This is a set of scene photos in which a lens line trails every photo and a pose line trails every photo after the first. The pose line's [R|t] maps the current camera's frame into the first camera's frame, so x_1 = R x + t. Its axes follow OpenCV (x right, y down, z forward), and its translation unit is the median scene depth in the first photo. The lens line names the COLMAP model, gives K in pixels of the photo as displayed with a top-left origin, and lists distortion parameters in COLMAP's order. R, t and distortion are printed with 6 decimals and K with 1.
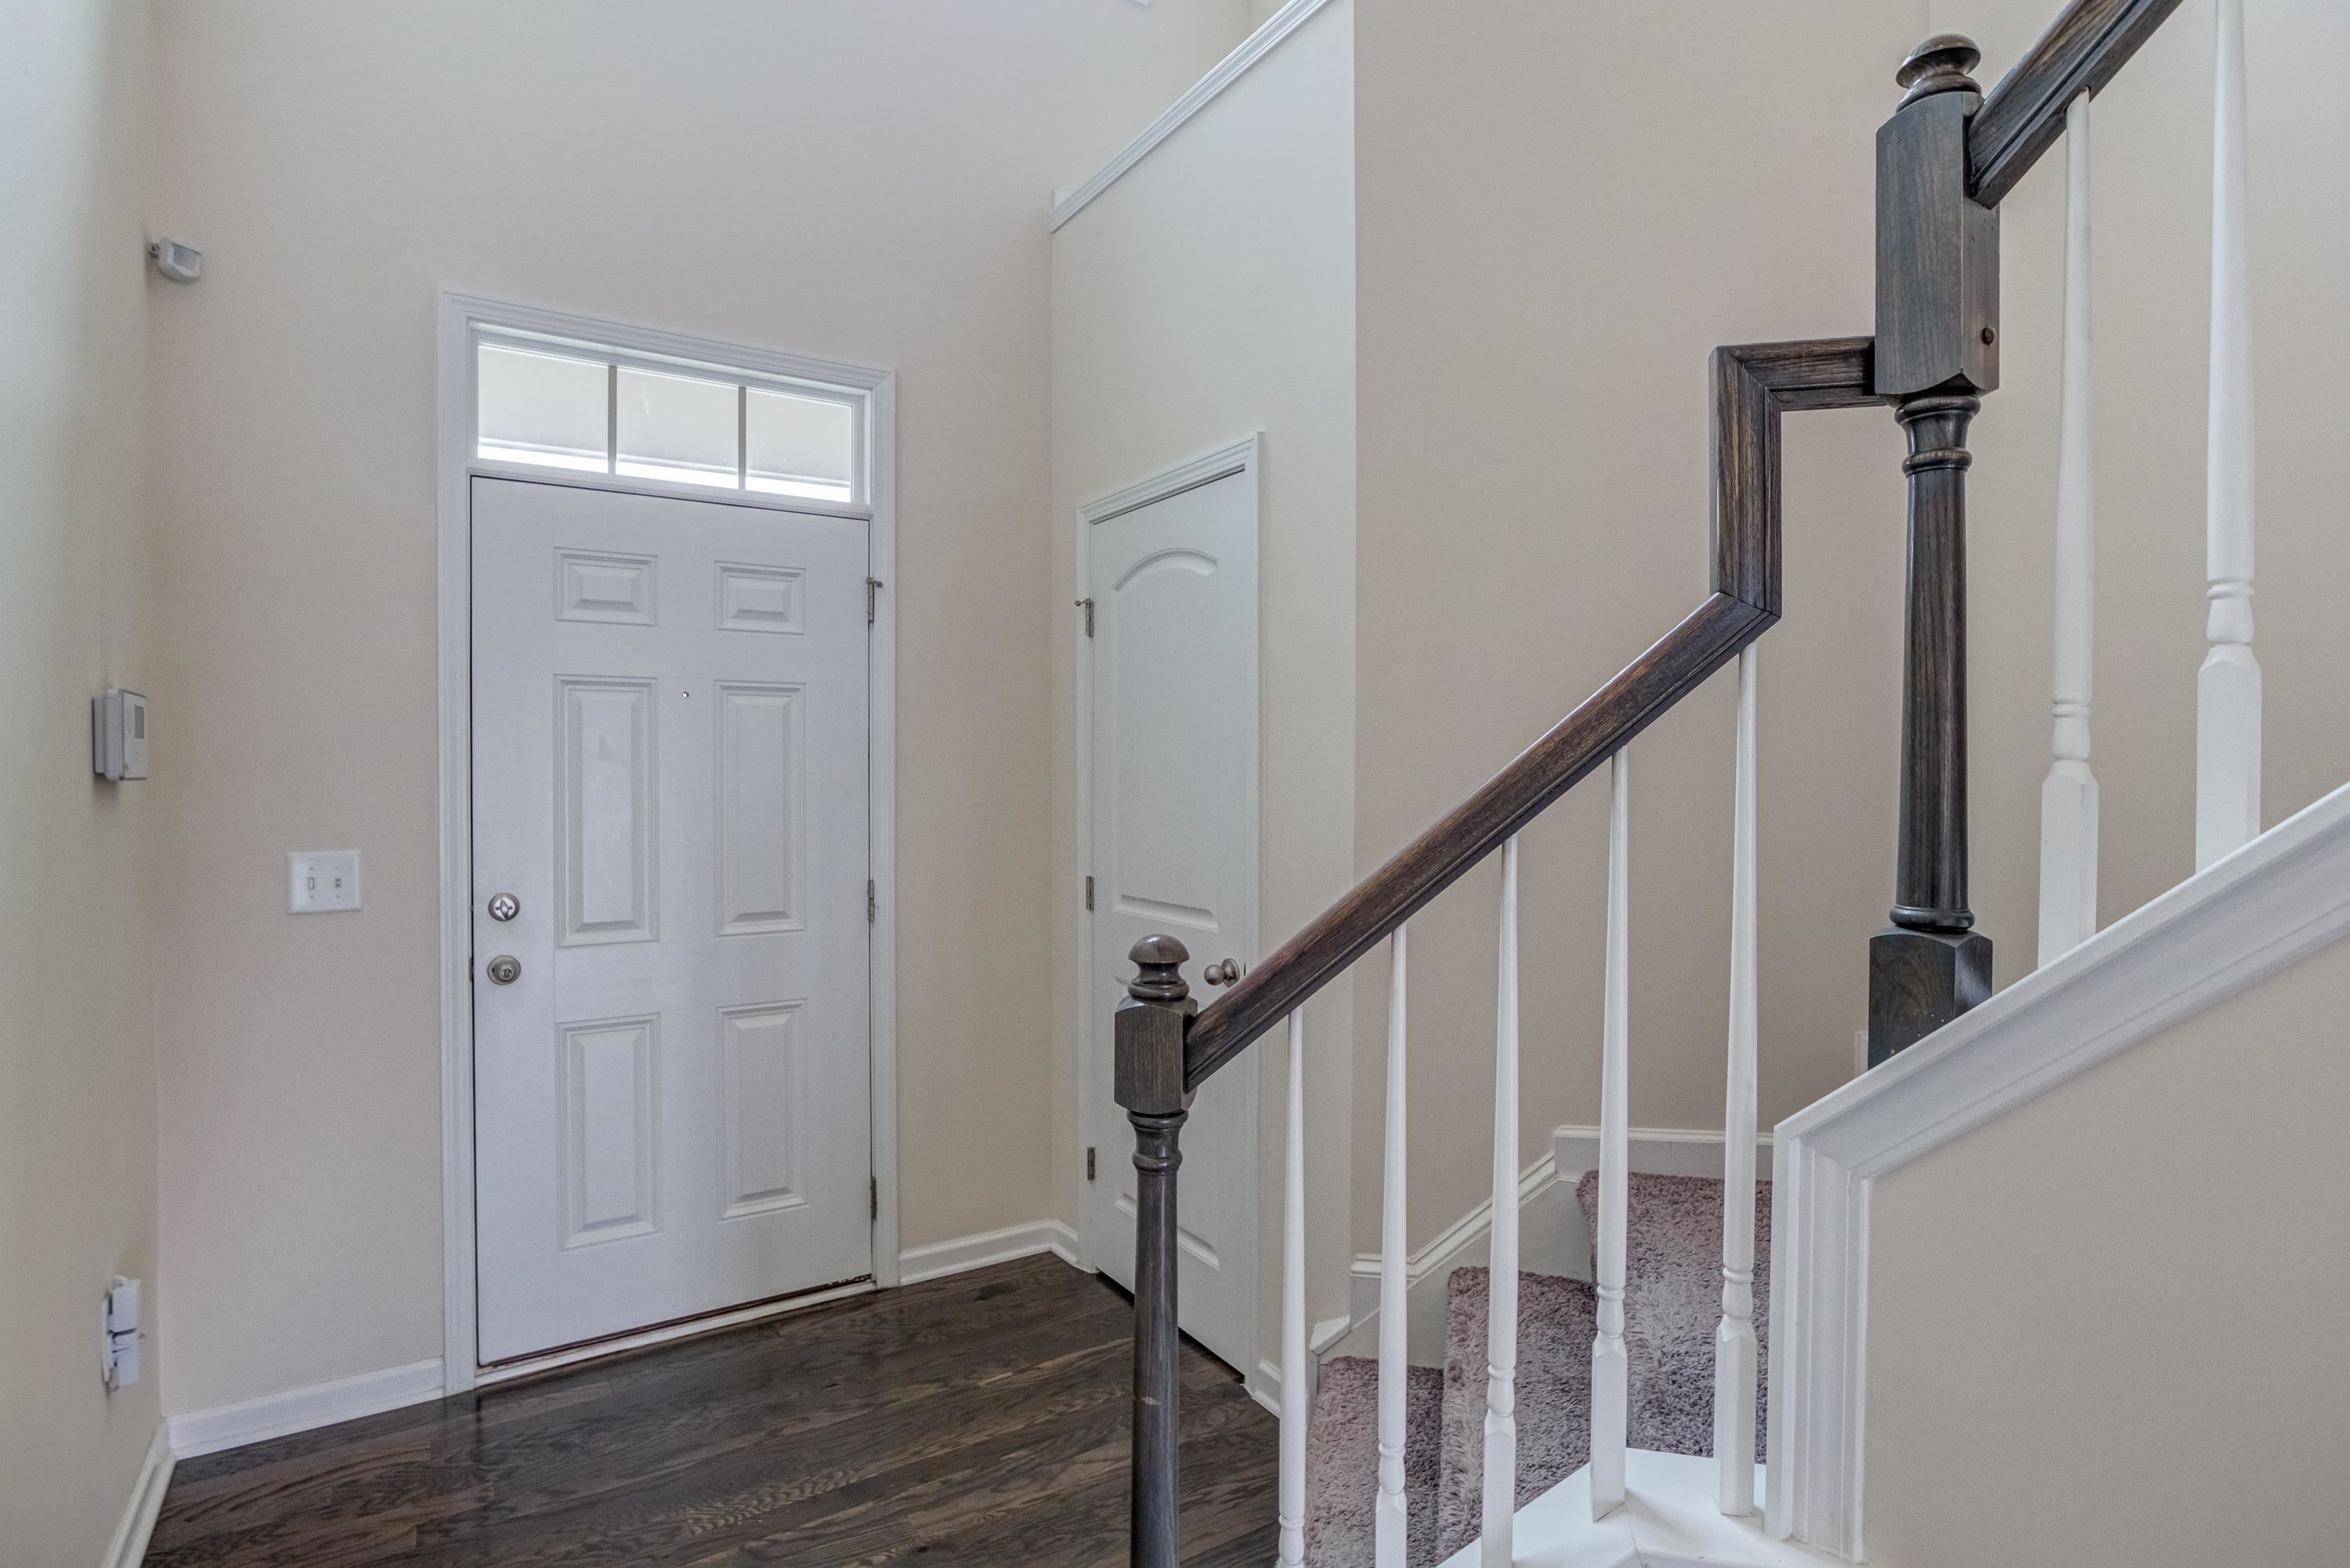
lens RADIAL K [[1187.6, 0, 1203.8], [0, 1187.6, 775.2], [0, 0, 1]] dist [-0.030864, 0.009703]
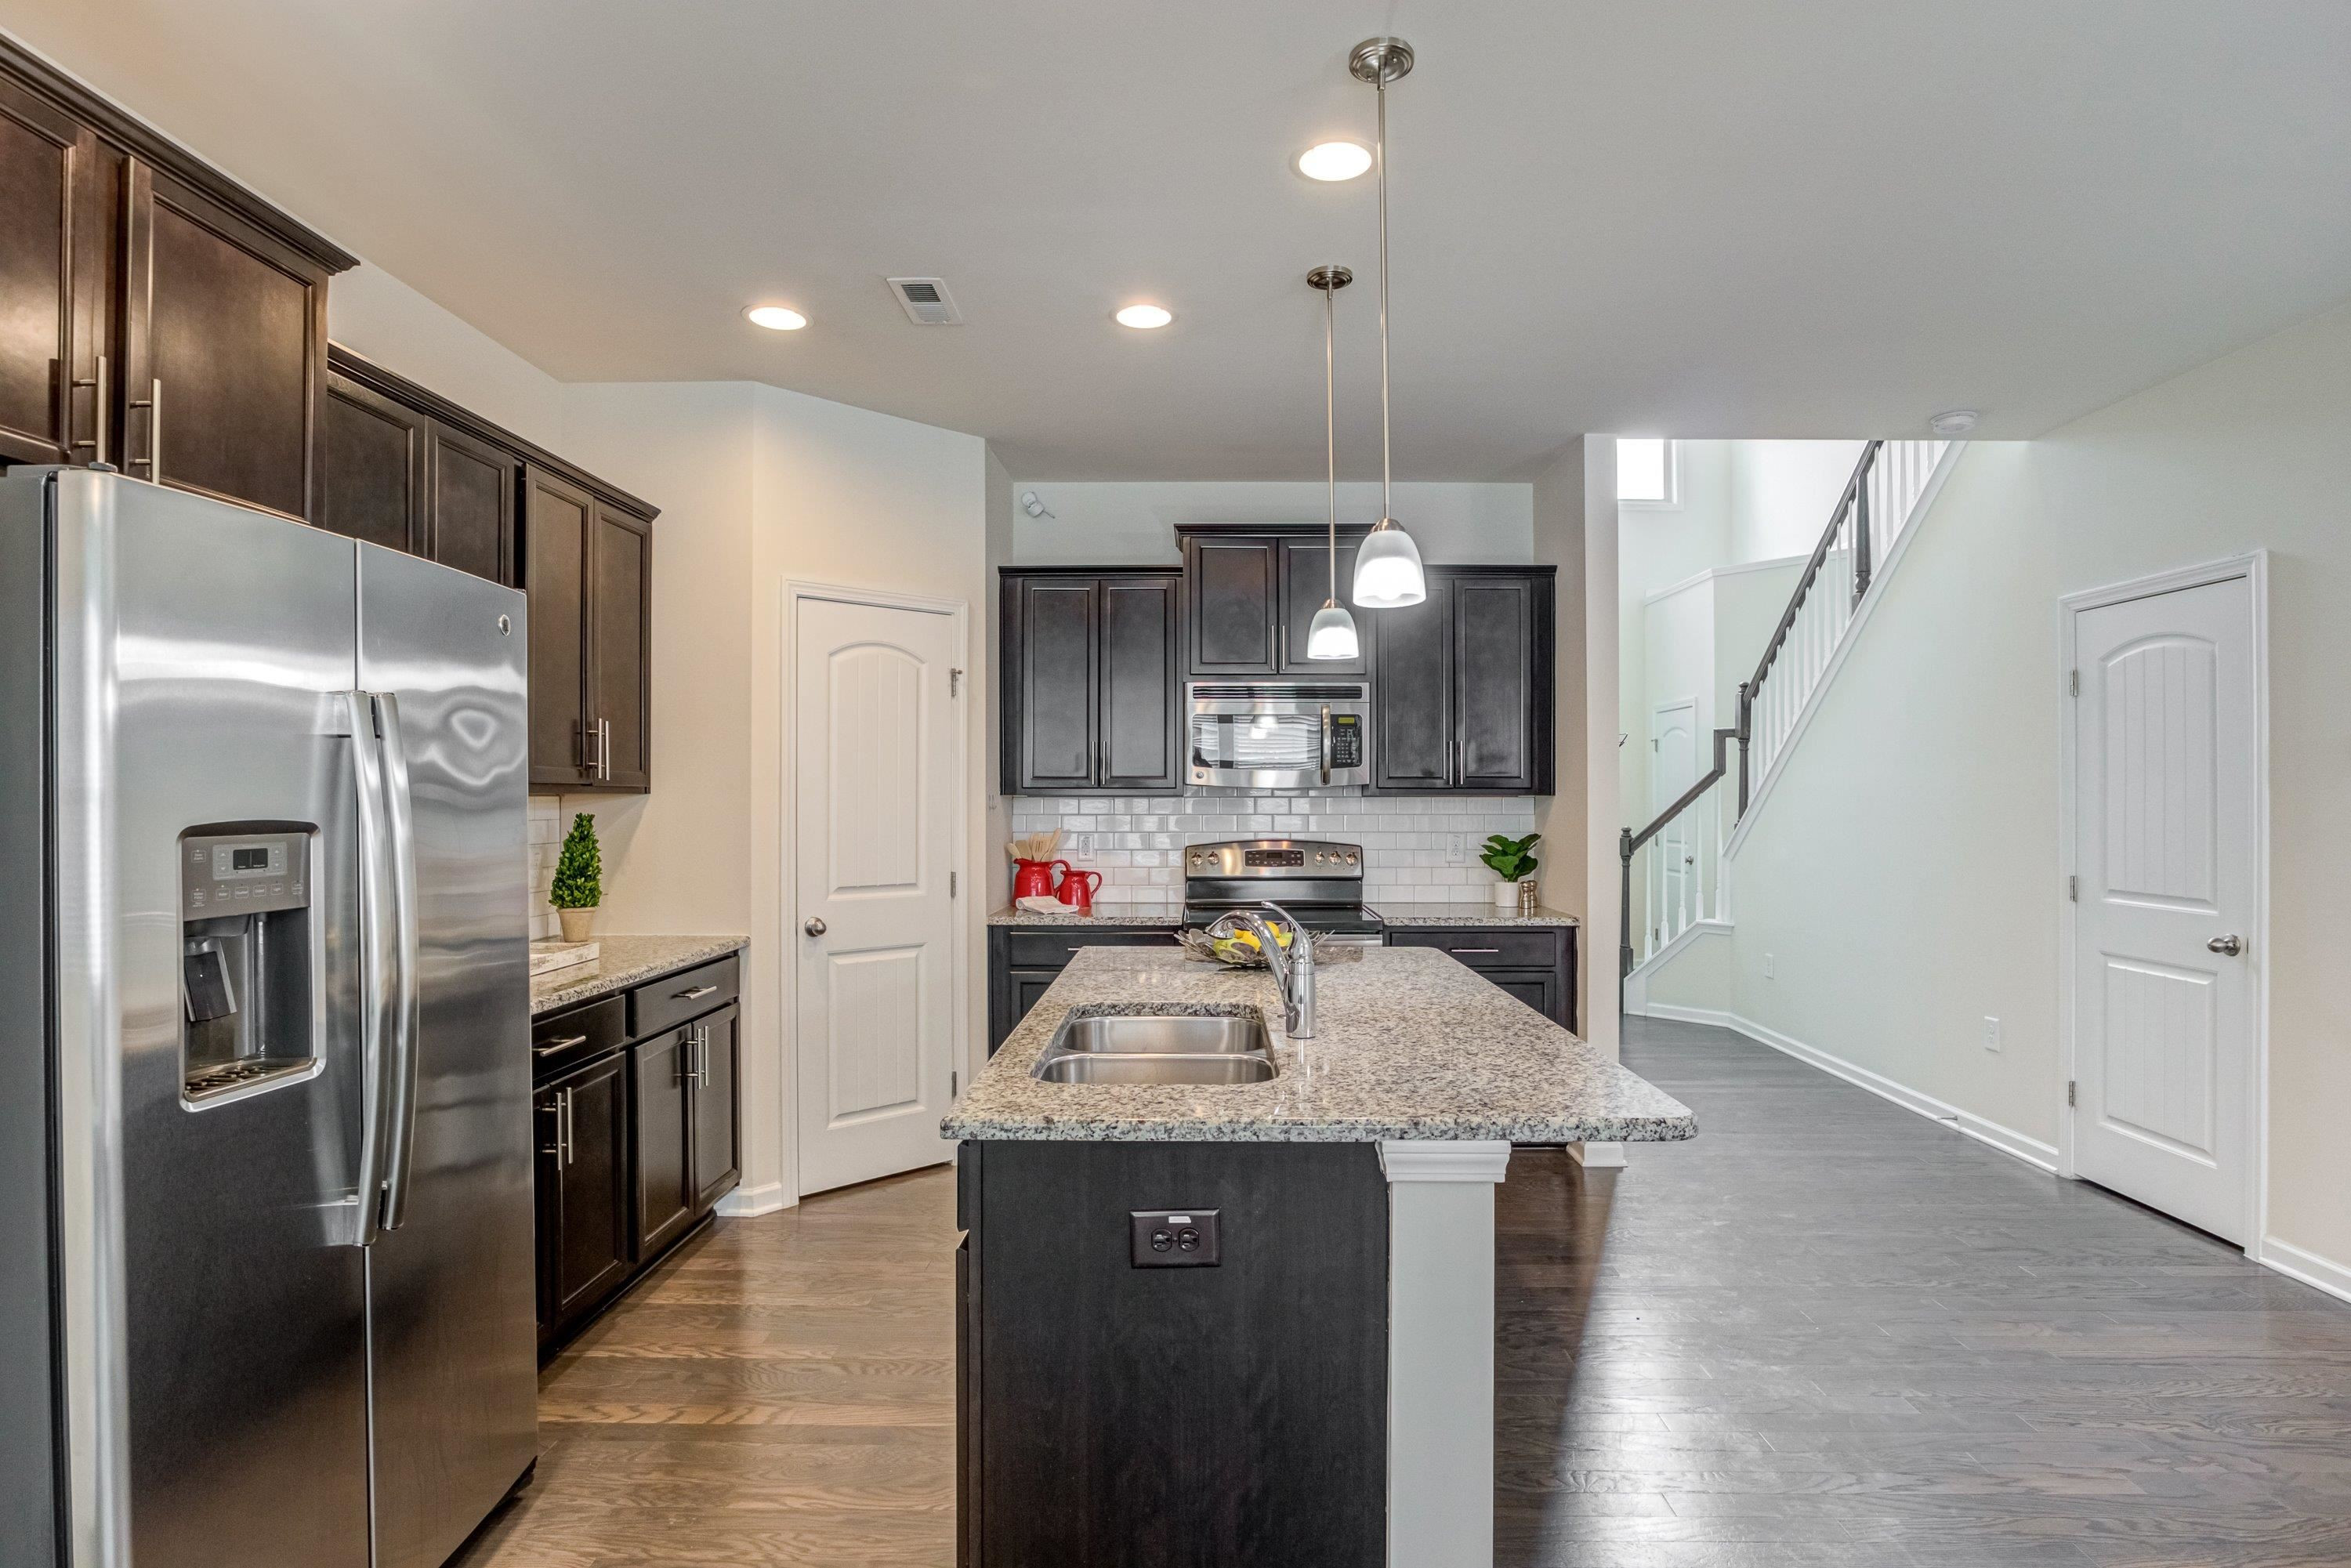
lens RADIAL K [[1188.2, 0, 1187.3], [0, 1188.2, 782.6], [0, 0, 1]] dist [-0.030864, 0.009703]
pose [[0.821348, -0.003913, -0.570414, 0.940855], [-0.009242, 0.999754, -0.020167, 0.037605], [0.570352, 0.021836, 0.821110, -3.118151]]
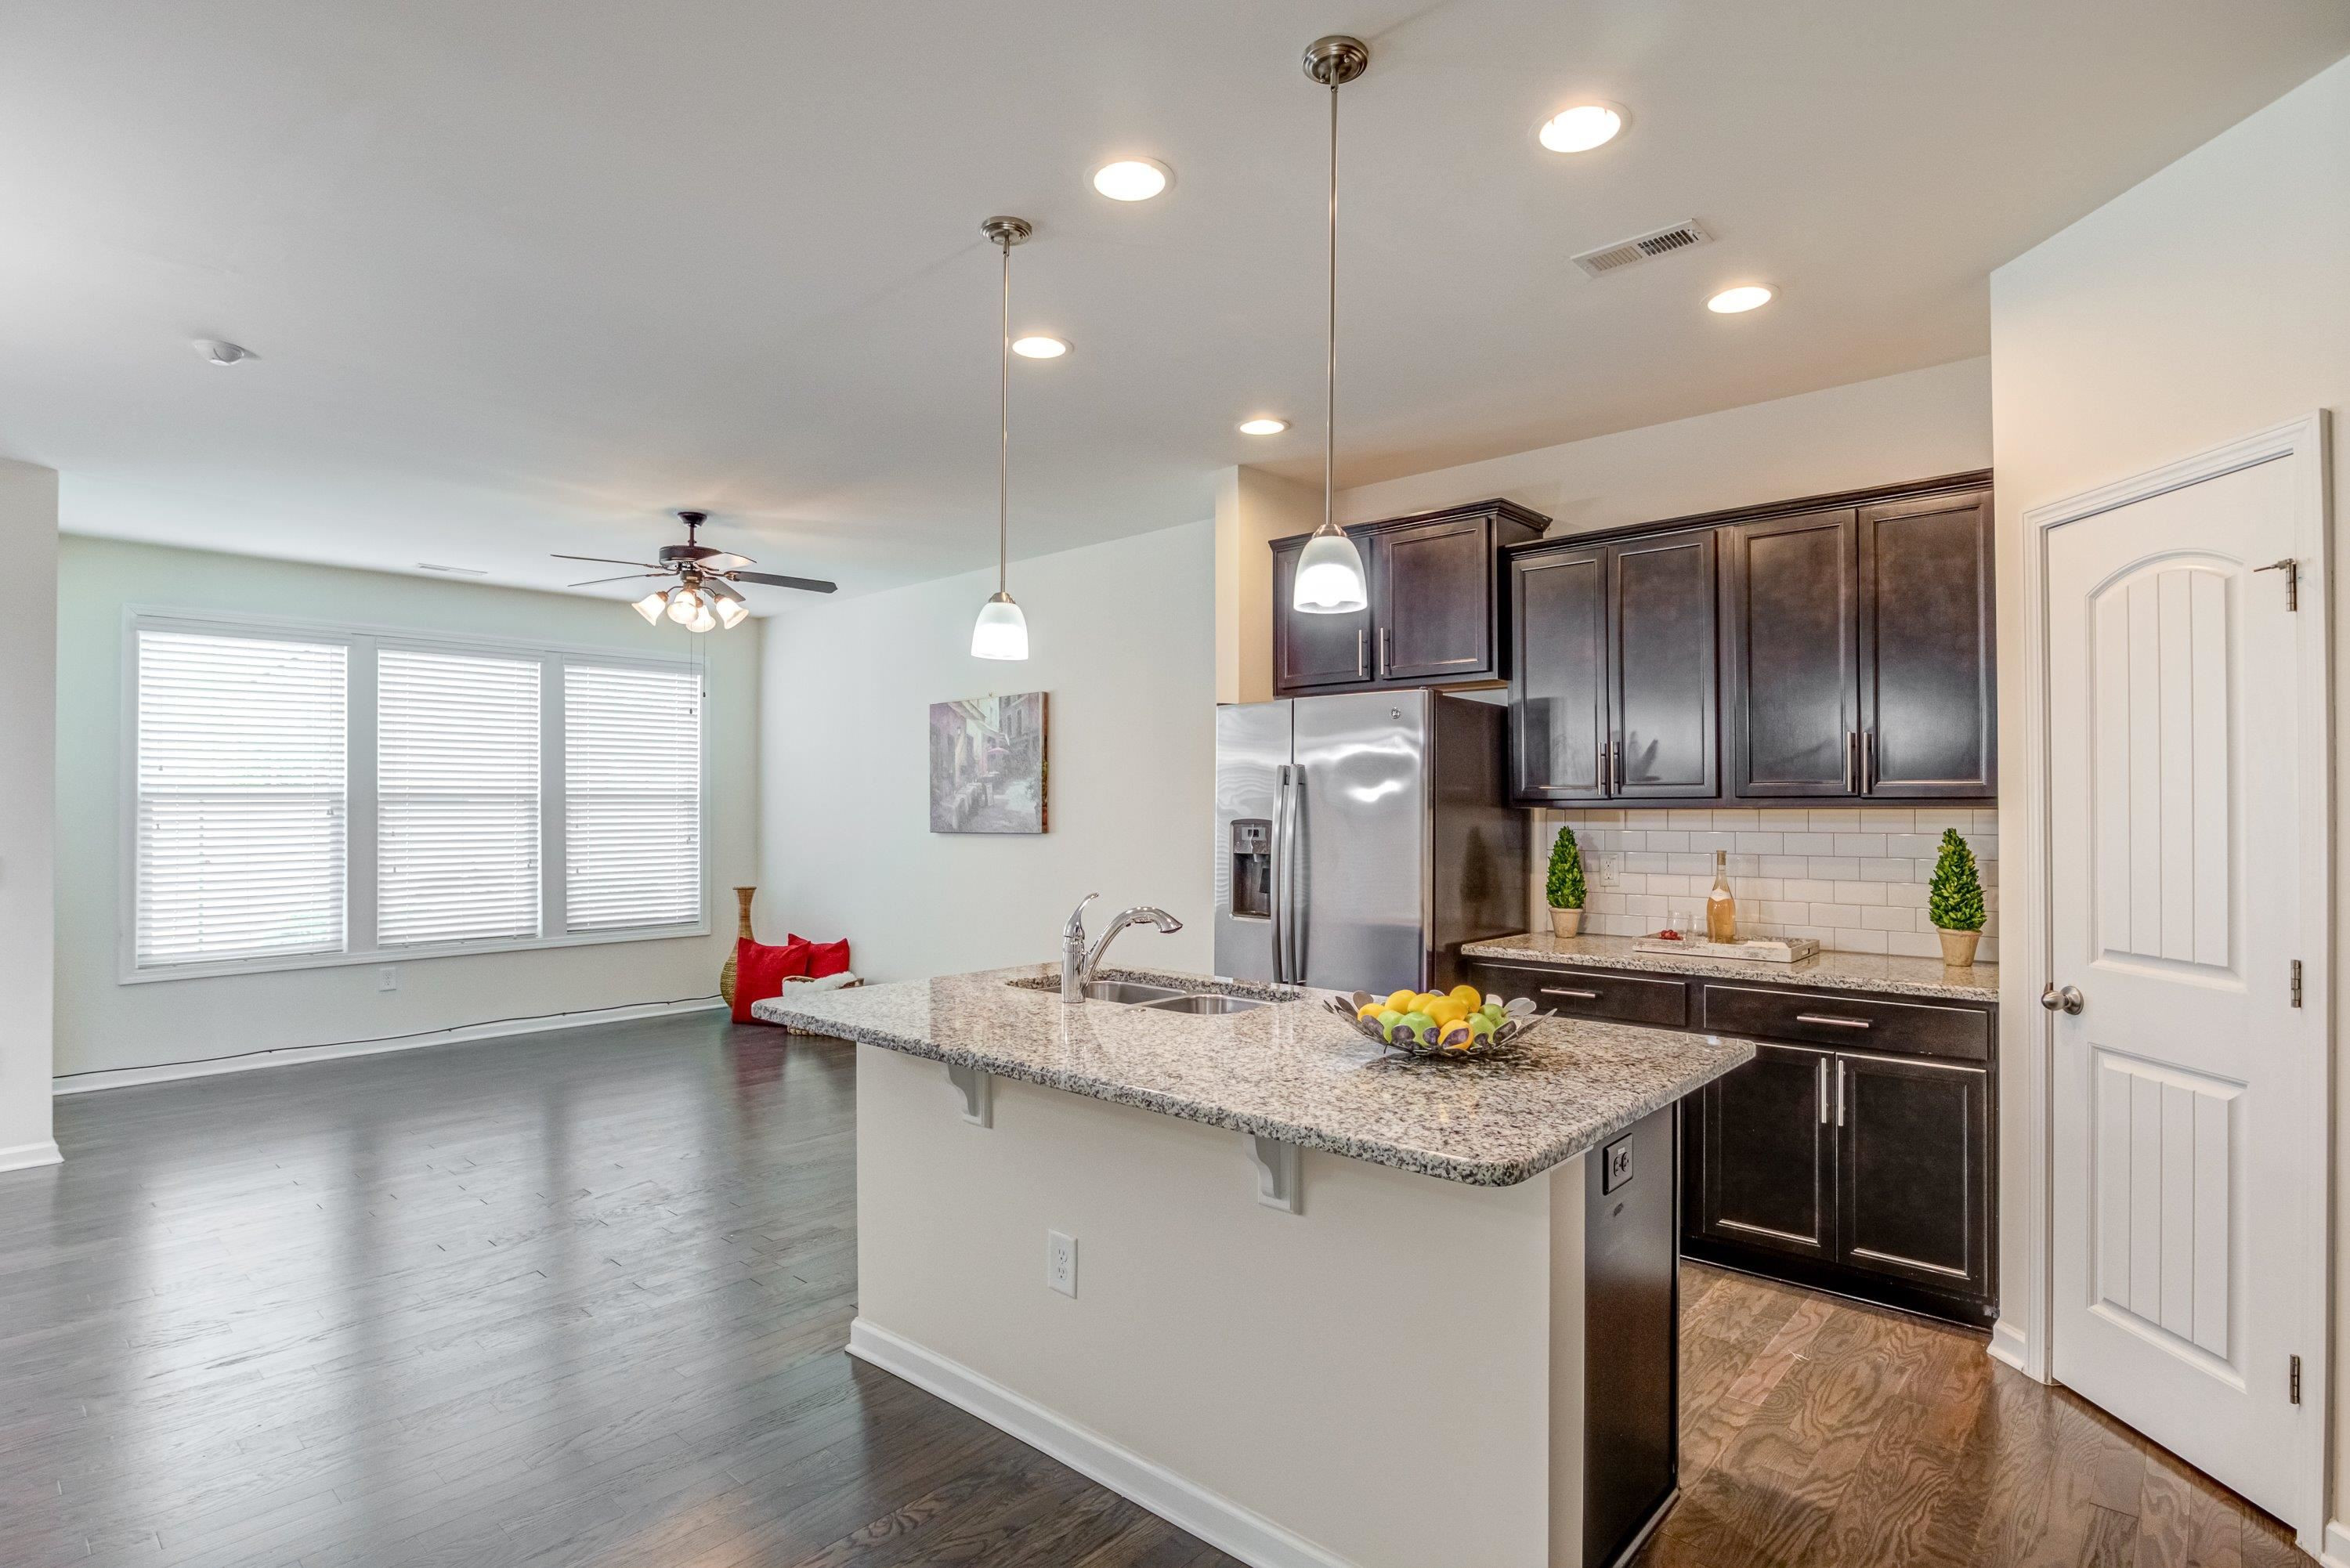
lens RADIAL K [[1187.6, 0, 1200.3], [0, 1187.6, 786.7], [0, 0, 1]] dist [-0.030864, 0.009703]
pose [[-0.967818, 0.001468, -0.251645, 0.610951], [0.002410, 0.999991, -0.003434, 0.003144], [0.251638, -0.003930, -0.967813, -0.845876]]
